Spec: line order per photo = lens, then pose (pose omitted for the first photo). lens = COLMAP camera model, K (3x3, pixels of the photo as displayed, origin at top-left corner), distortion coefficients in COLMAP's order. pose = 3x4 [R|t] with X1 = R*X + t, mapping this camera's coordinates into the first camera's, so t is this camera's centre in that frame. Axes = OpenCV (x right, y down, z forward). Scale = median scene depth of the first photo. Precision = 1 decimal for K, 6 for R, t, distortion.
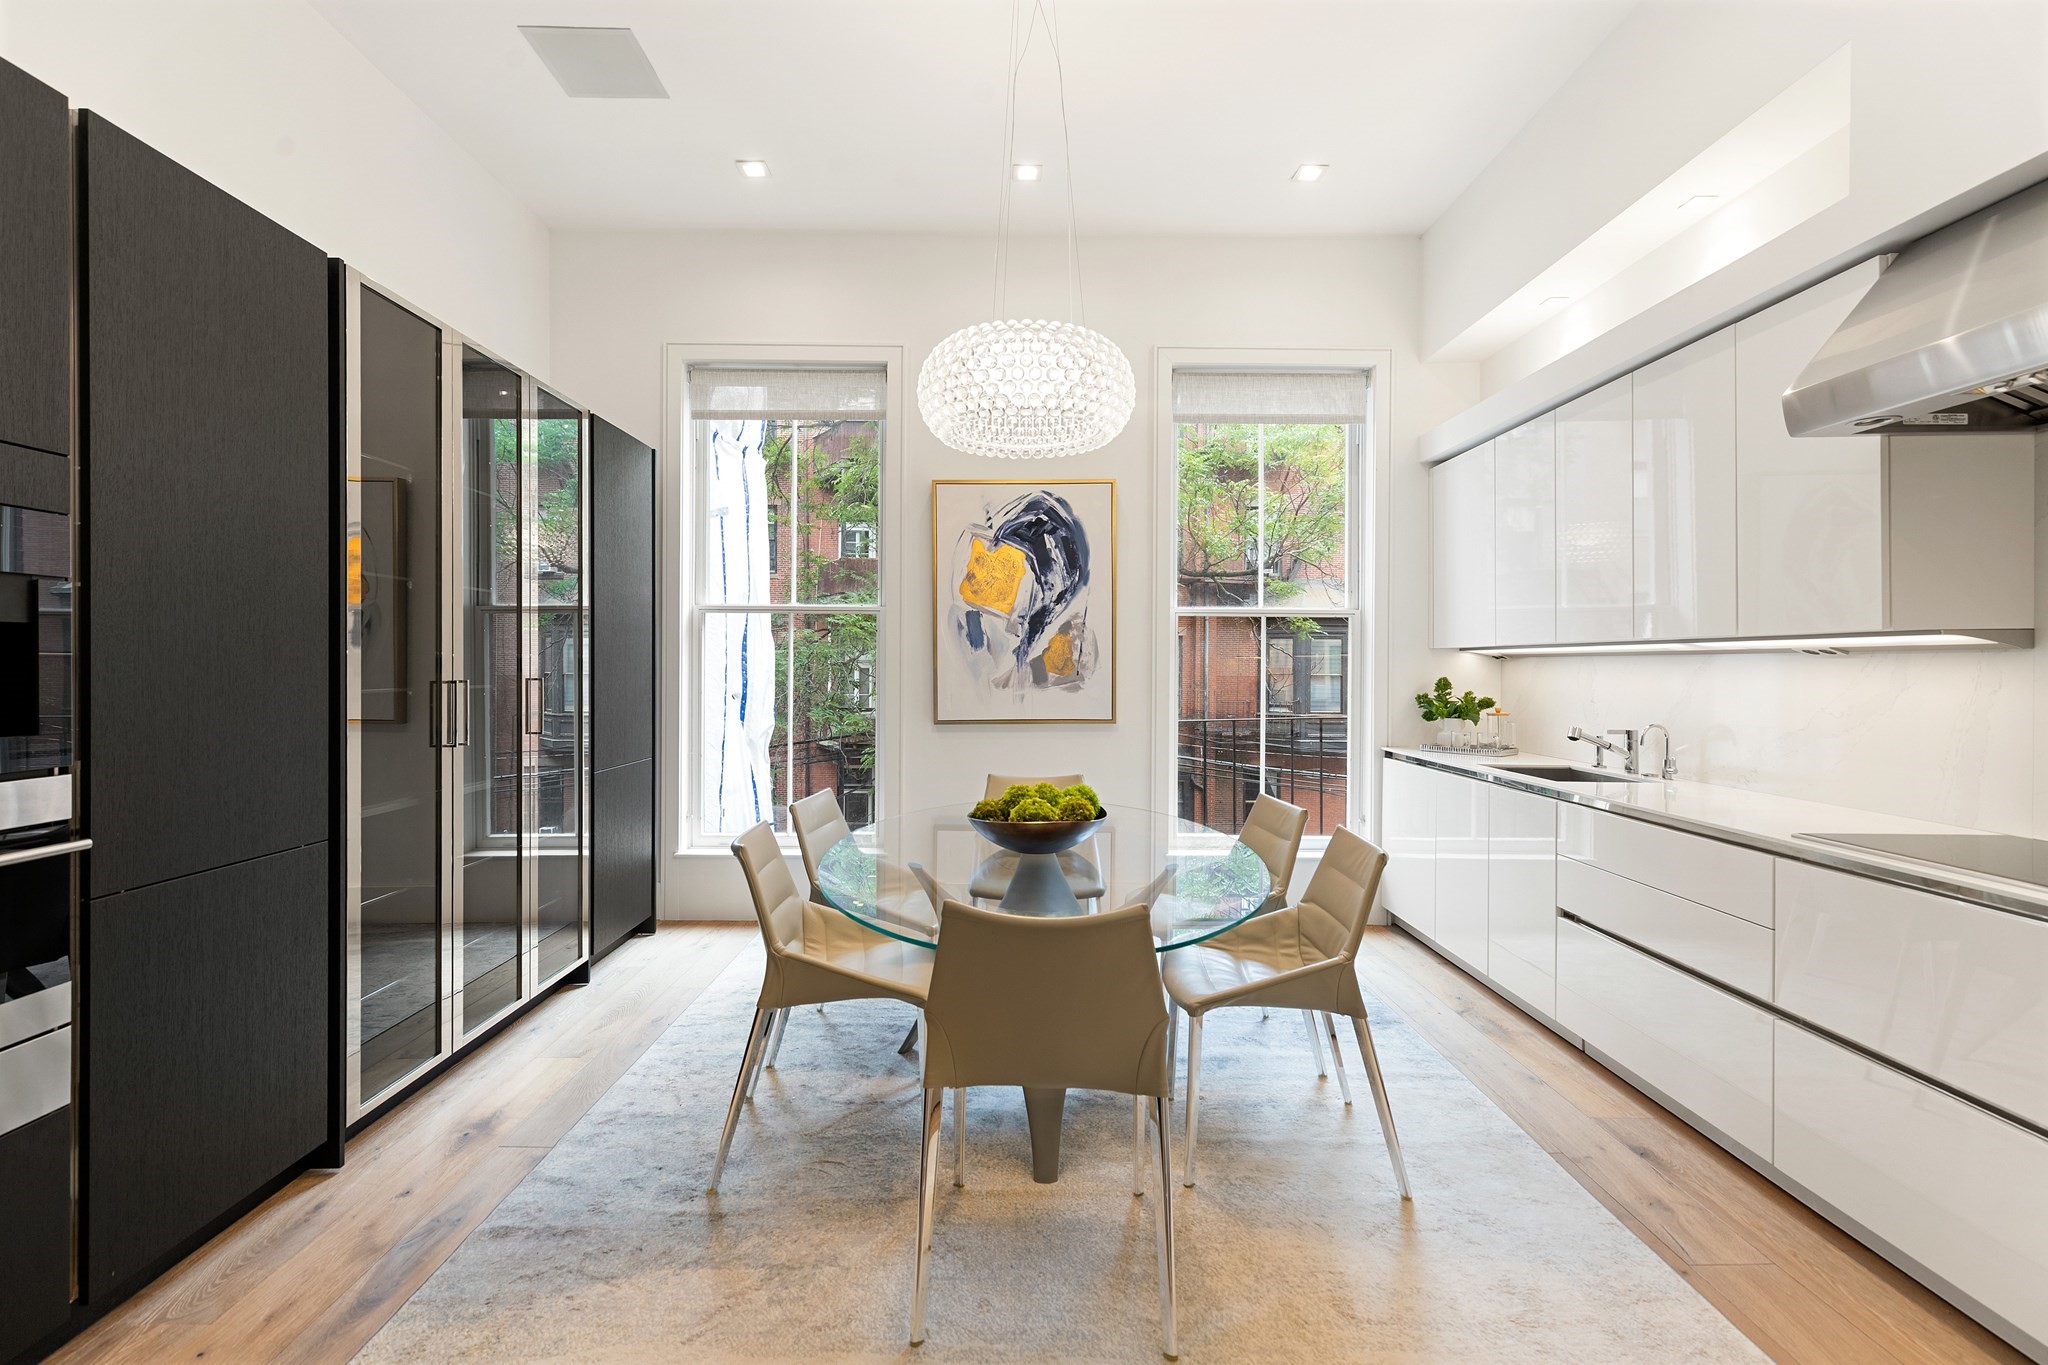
lens RADIAL K [[932.1, 0, 1014.3], [0, 932.1, 671.4], [0, 0, 1]] dist [0.004709, -0.000044]
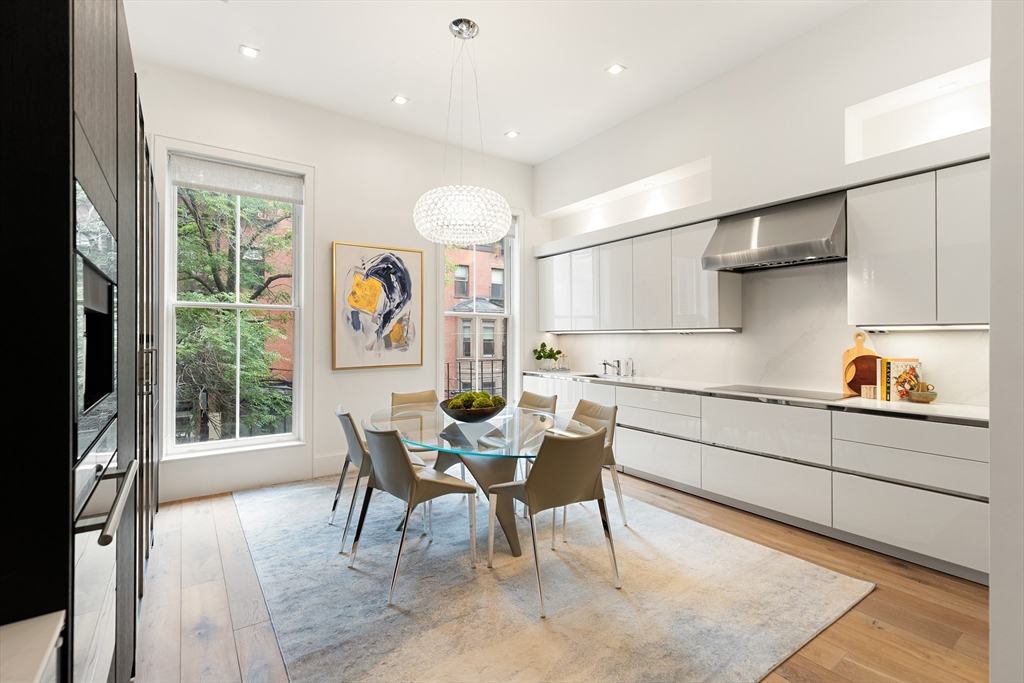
lens RADIAL K [[466.9, 0, 511.5], [0, 466.9, 337.0], [0, 0, 1]] dist [0.004391, 0.000430]
pose [[0.816175, -0.003456, 0.577794, -0.342411], [0.006987, 0.999968, -0.003889, -0.004365], [-0.577762, 0.007211, 0.816173, 0.015891]]
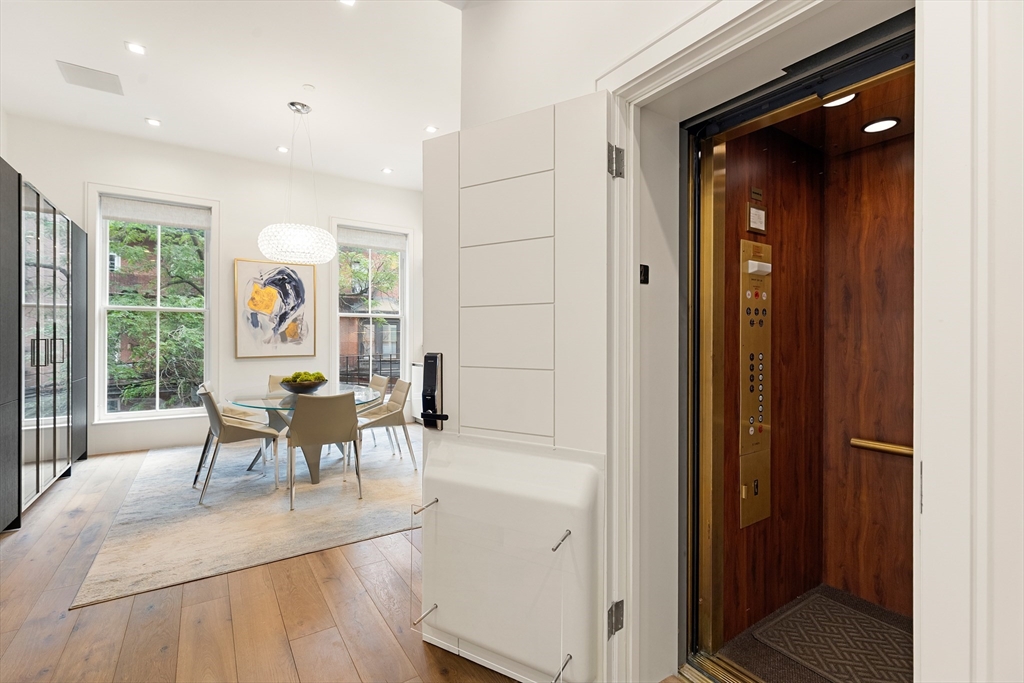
lens RADIAL K [[468.4, 0, 518.4], [0, 468.4, 338.8], [0, 0, 1]] dist [0.001362, 0.000338]
pose [[0.829787, -0.003012, 0.558073, -0.157541], [0.004900, 0.999986, -0.001888, 0.010953], [-0.558059, 0.004301, 0.829790, -0.431746]]
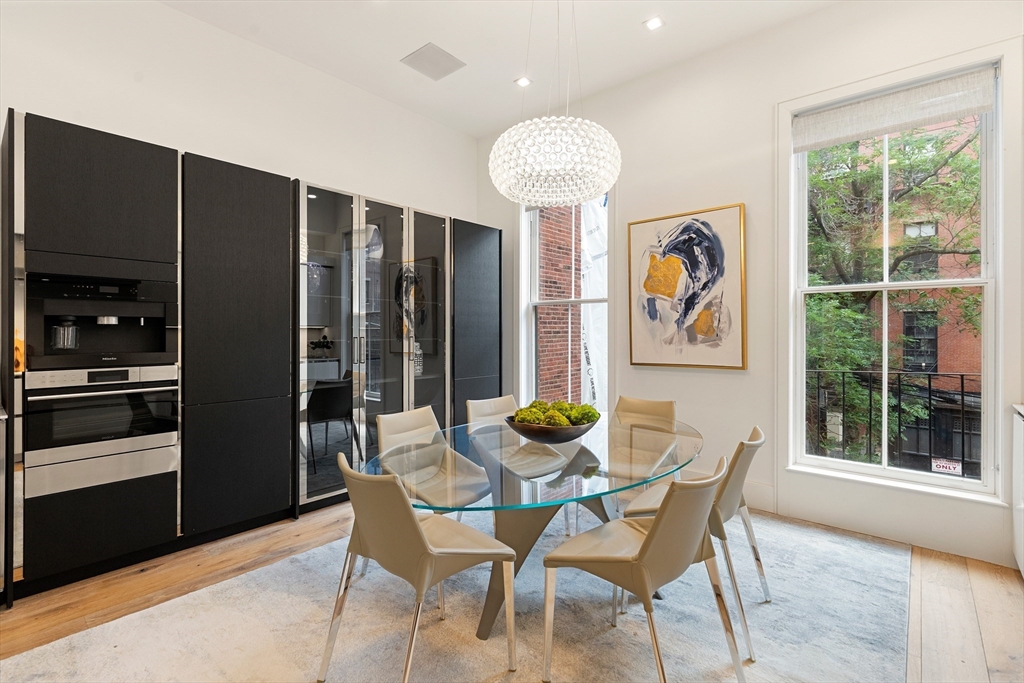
lens RADIAL K [[469.1, 0, 509.7], [0, 469.1, 333.9], [0, 0, 1]] dist [0.001466, -0.000145]
pose [[0.750775, -0.001270, -0.660557, 0.320074], [-0.002164, 0.999988, -0.004381, 0.003832], [0.660555, 0.004719, 0.750763, 0.206122]]
